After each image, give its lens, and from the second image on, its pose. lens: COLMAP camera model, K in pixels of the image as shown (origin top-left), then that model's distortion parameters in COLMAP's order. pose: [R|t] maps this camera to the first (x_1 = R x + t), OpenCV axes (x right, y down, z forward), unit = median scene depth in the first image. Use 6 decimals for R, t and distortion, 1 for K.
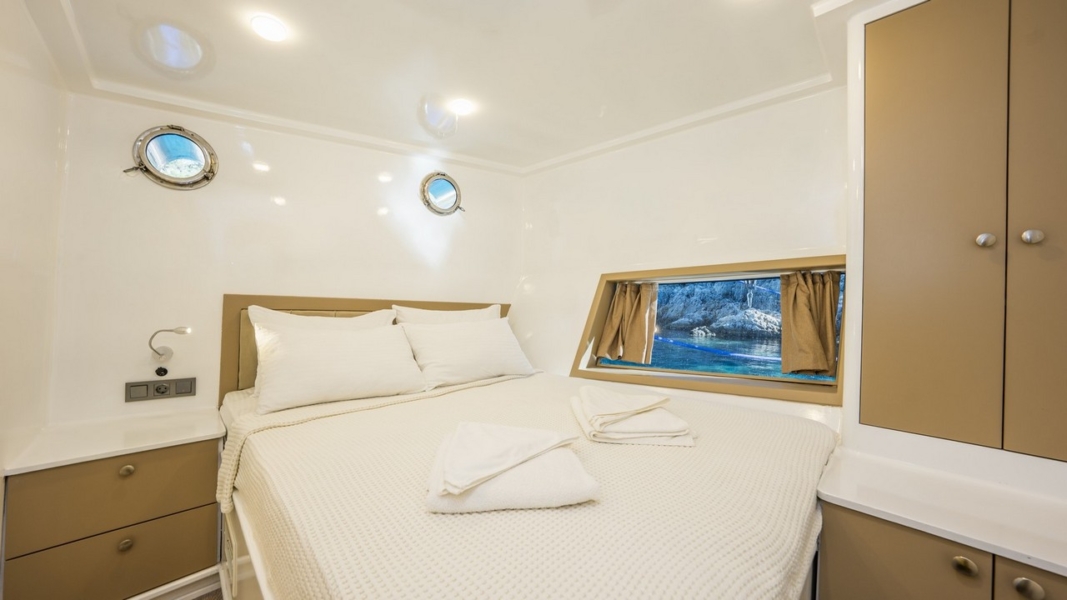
lens RADIAL K [[368.6, 0, 530.4], [0, 368.6, 300.6], [0, 0, 1]] dist [-0.029231, 0.006561]
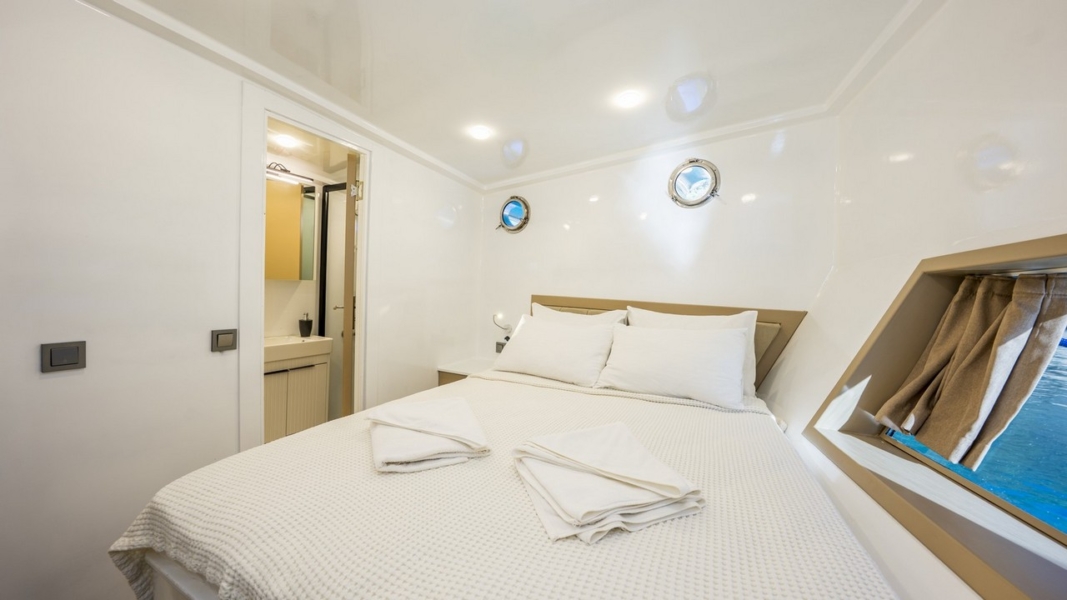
lens RADIAL K [[368.6, 0, 530.4], [0, 368.6, 300.6], [0, 0, 1]] dist [-0.029231, 0.006561]
pose [[0.325922, 0.024309, -0.945084, 0.541338], [-0.015560, 0.999672, 0.020348, -0.021030], [0.945269, 0.008074, 0.326193, 0.389762]]
